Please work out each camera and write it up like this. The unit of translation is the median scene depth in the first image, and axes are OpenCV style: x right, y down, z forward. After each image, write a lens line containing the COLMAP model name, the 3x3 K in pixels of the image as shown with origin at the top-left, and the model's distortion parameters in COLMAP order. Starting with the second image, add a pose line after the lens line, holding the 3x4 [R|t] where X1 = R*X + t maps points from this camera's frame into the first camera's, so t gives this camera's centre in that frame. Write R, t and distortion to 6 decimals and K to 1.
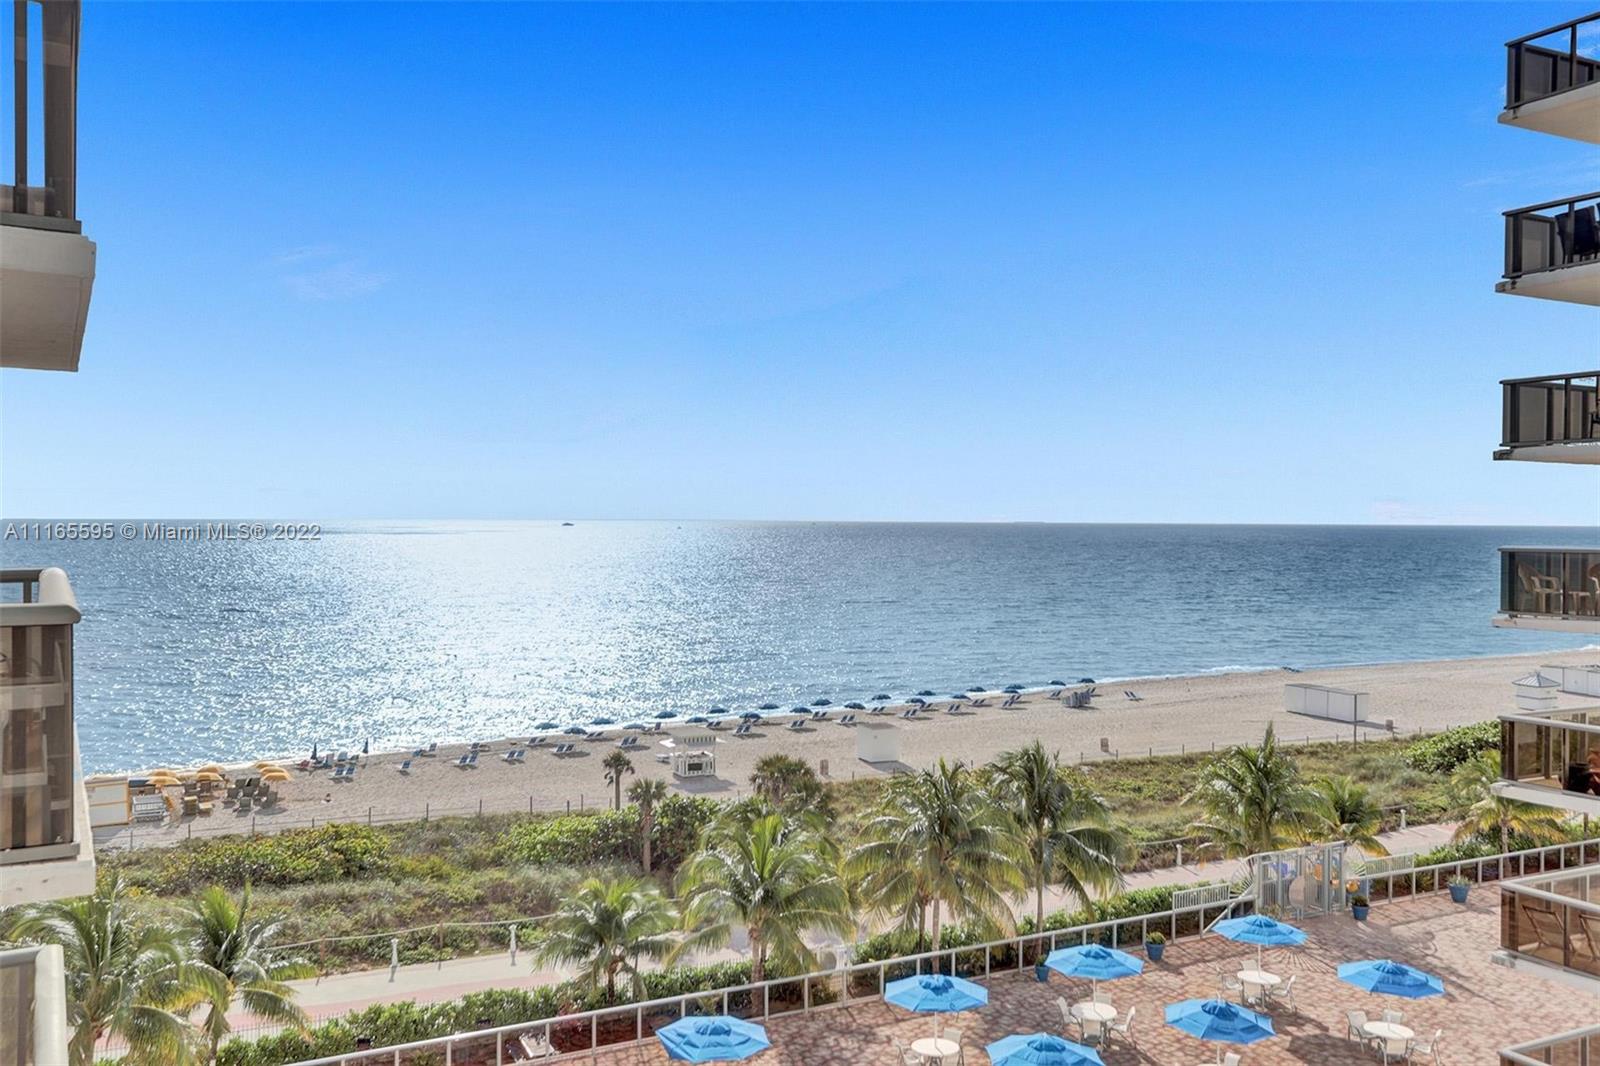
lens RADIAL K [[1370.3, 0, 799.0], [0, 1370.3, 522.4], [0, 0, 1]] dist [0.006577, 0.008398]
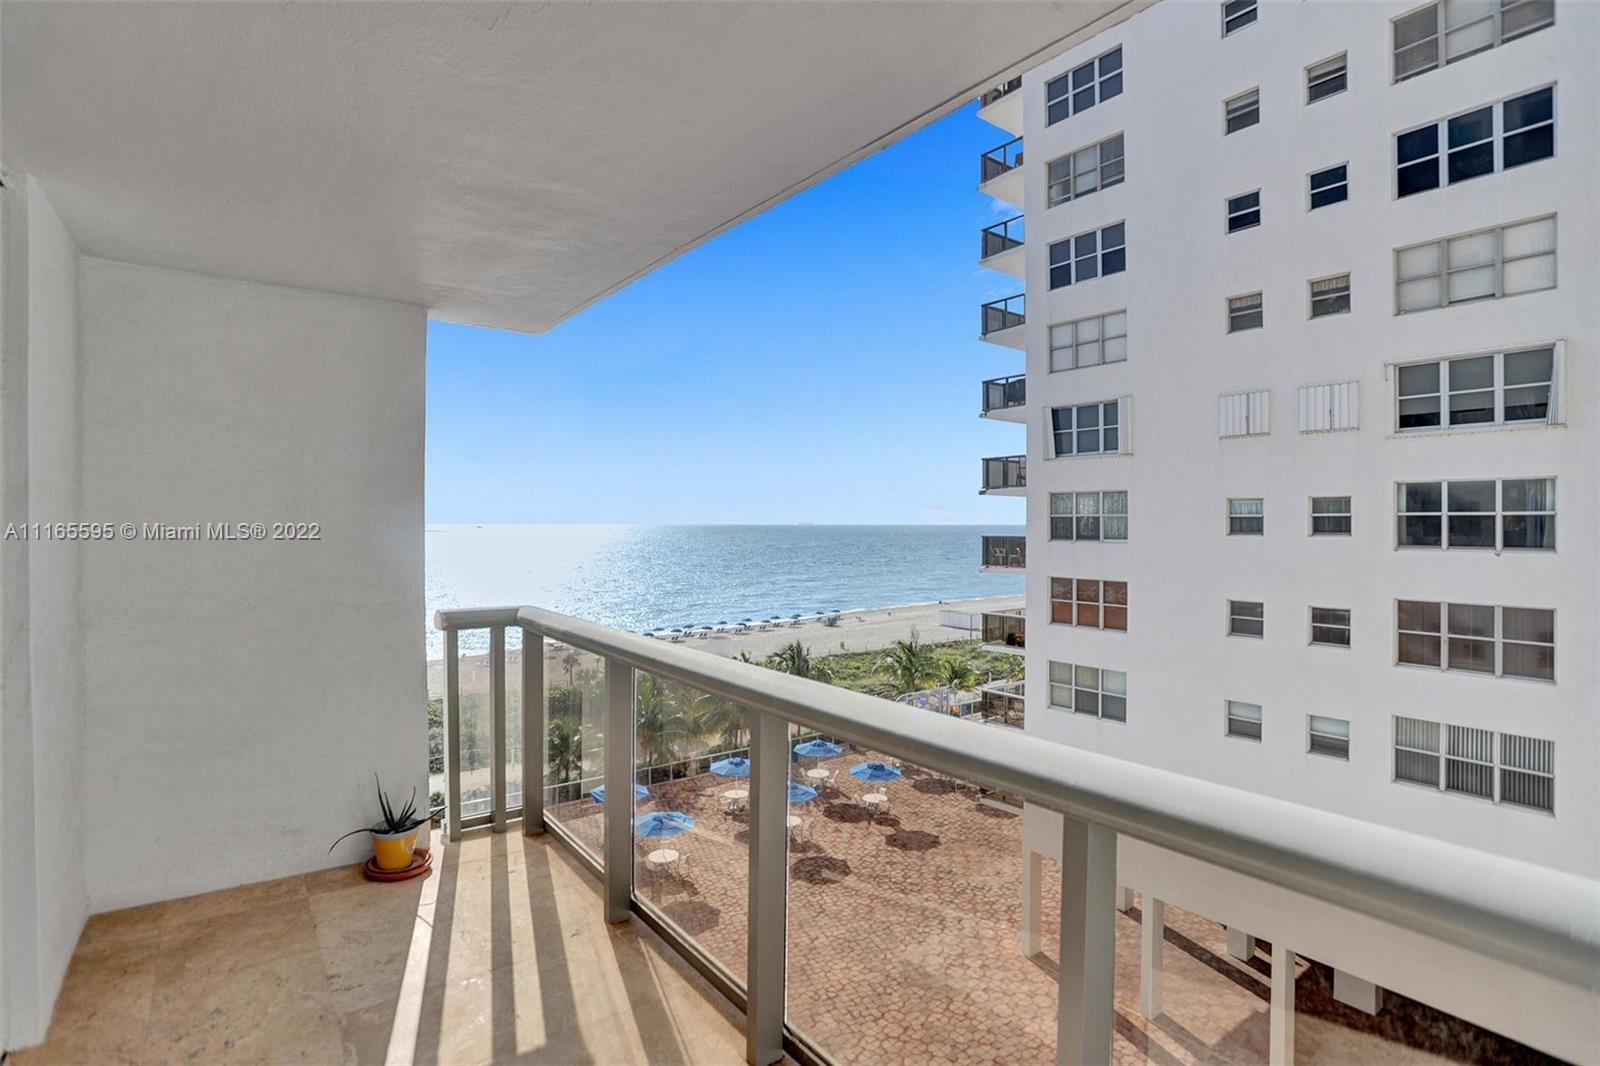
lens RADIAL K [[802.5, 0, 796.6], [0, 802.5, 528.3], [0, 0, 1]] dist [-0.097645, 0.058339]
pose [[0.989857, -0.004506, 0.141995, 0.018304], [0.003793, 0.999979, 0.005286, -0.000168], [-0.142016, -0.004694, 0.989853, -0.088525]]
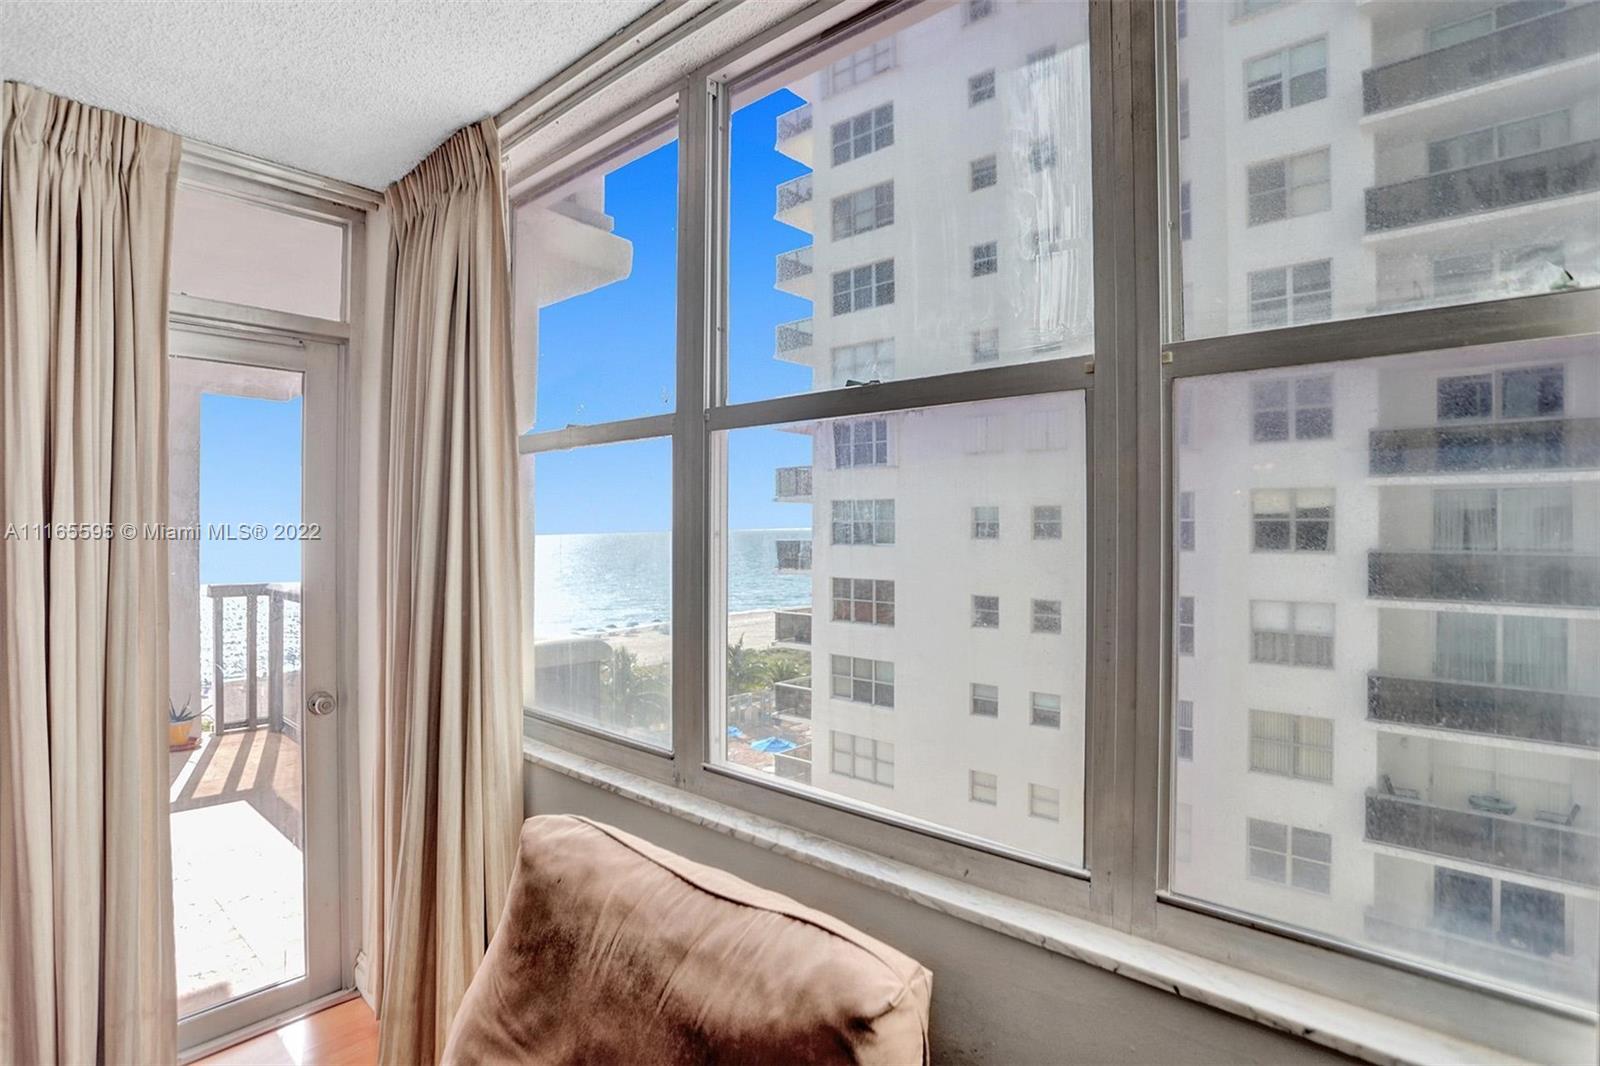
lens RADIAL K [[836.8, 0, 794.3], [0, 836.8, 524.5], [0, 0, 1]] dist [-0.088996, 0.042499]
pose [[0.949268, -0.001334, 0.314465, 0.039951], [0.003273, 0.999979, -0.005637, 0.000126], [-0.314451, 0.006380, 0.949252, -0.150430]]
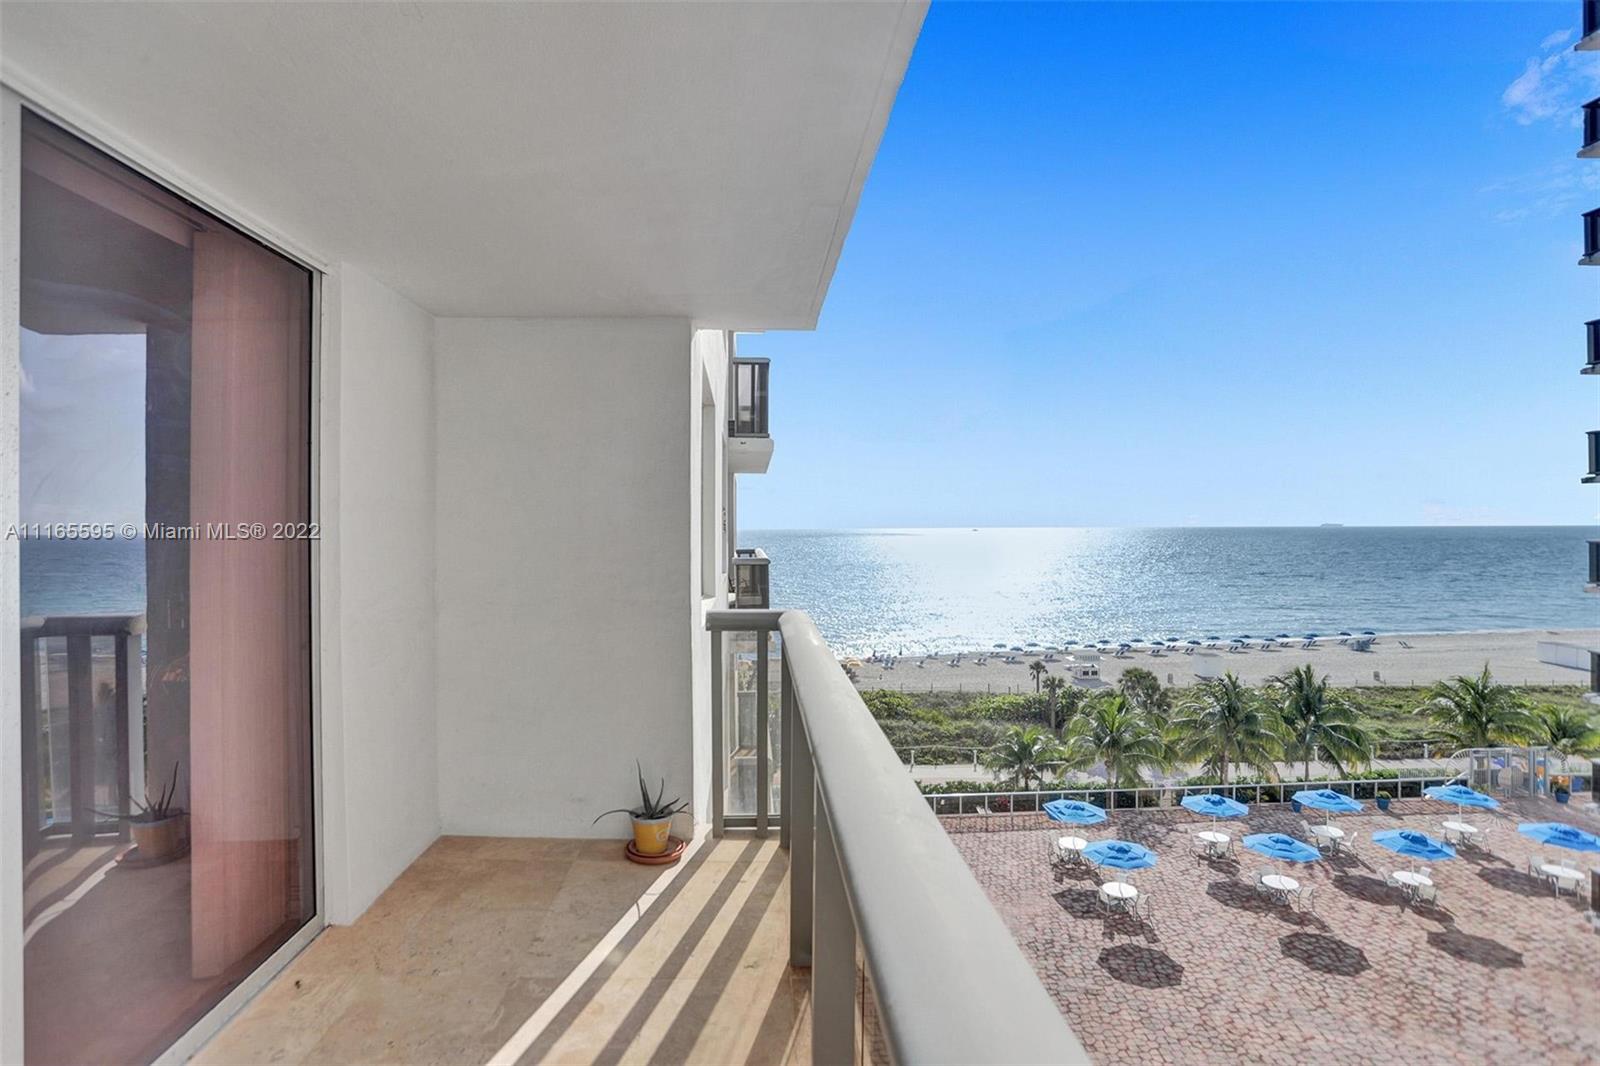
lens RADIAL K [[801.1, 0, 774.4], [0, 801.1, 526.1], [0, 0, 1]] dist [-0.054644, 0.020698]
pose [[0.893305, -0.009139, -0.449357, 0.037363], [0.007588, 0.999957, -0.005252, 0.000022], [0.449386, 0.001282, 0.893337, -0.076555]]
